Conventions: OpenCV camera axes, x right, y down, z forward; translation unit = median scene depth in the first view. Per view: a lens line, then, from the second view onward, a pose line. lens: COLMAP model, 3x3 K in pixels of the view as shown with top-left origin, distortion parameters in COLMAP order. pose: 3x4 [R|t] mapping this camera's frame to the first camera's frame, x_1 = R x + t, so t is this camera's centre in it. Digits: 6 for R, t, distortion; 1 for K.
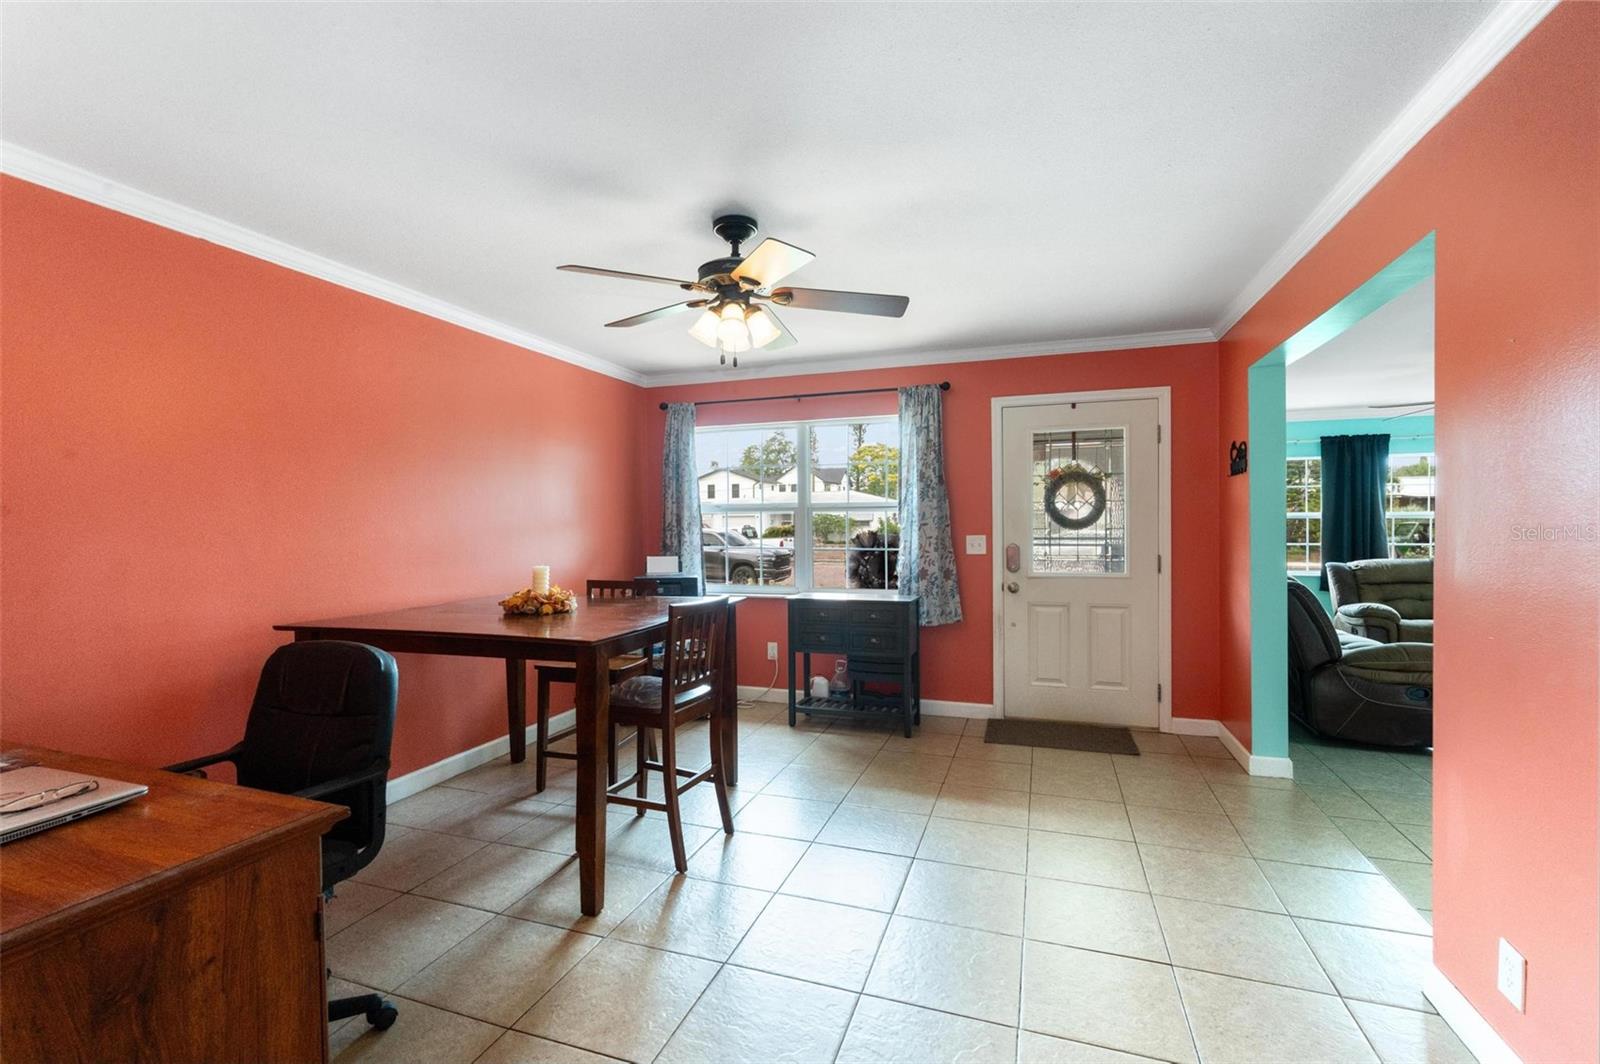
lens RADIAL K [[700.9, 0, 818.7], [0, 700.9, 535.0], [0, 0, 1]] dist [0.000854, 0.000184]
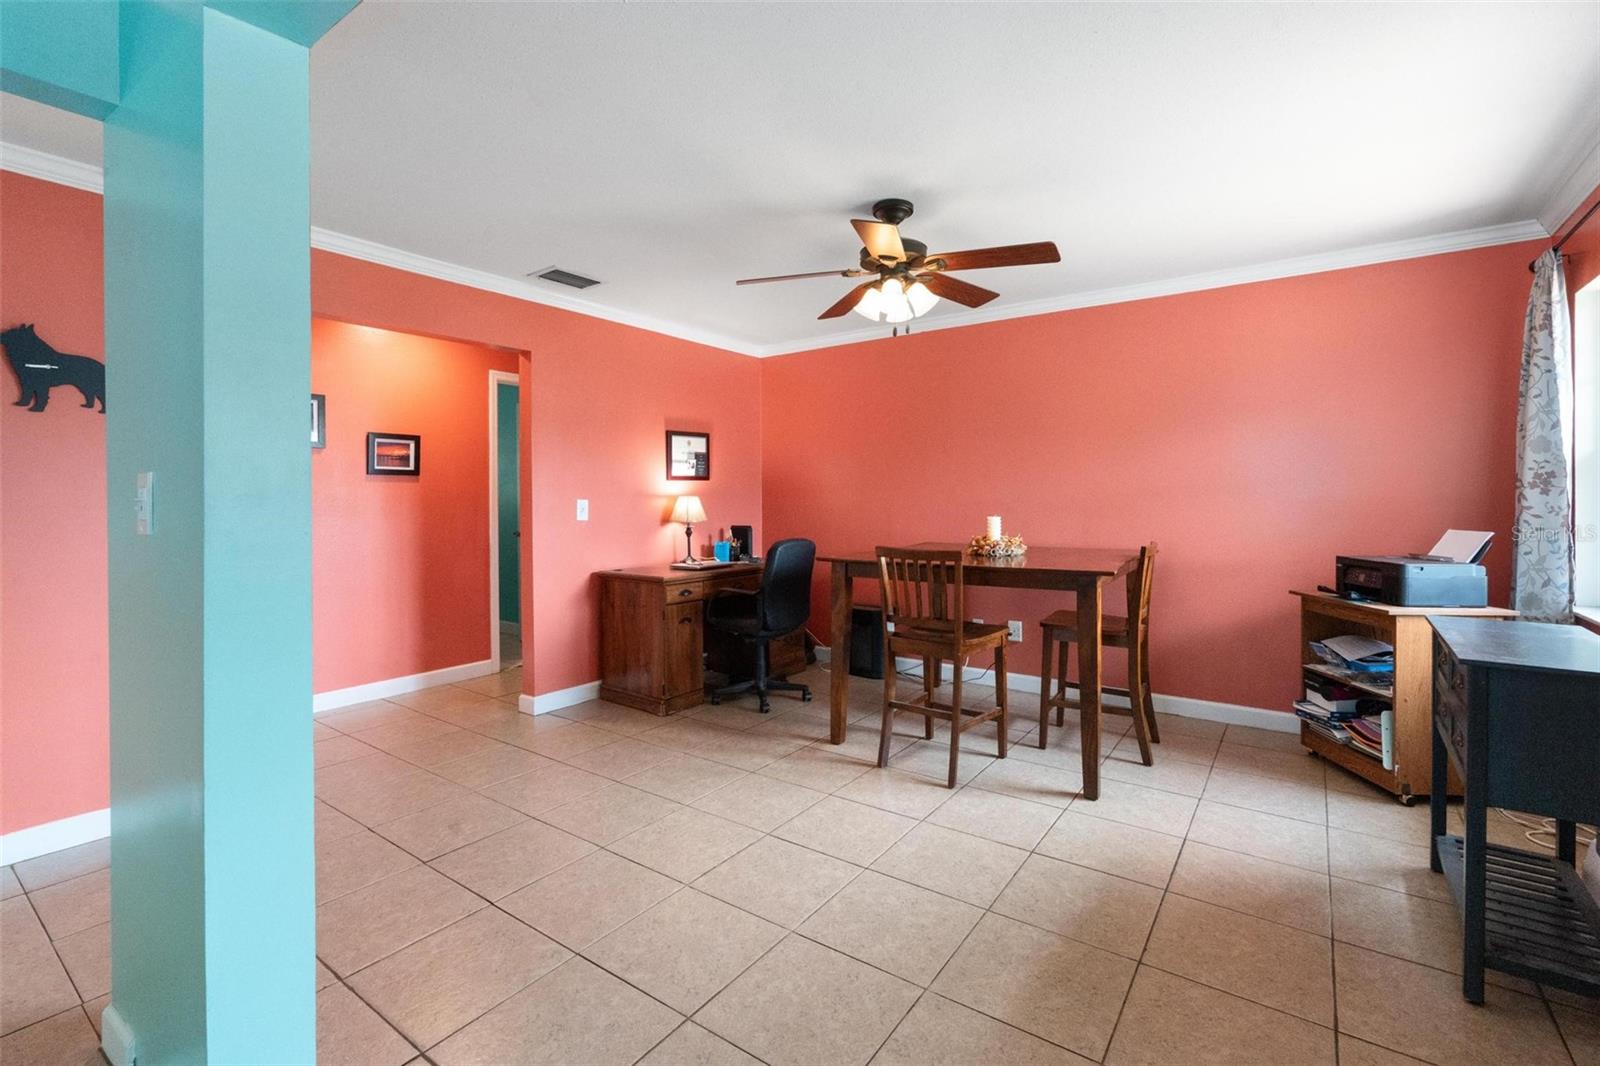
lens RADIAL K [[713.7, 0, 798.3], [0, 713.7, 508.1], [0, 0, 1]] dist [-0.000749, -0.000004]
pose [[-0.304476, 0.017475, -0.952360, 0.598735], [-0.008983, 0.999735, 0.021216, 0.001745], [0.952478, 0.015015, -0.304239, 0.716257]]
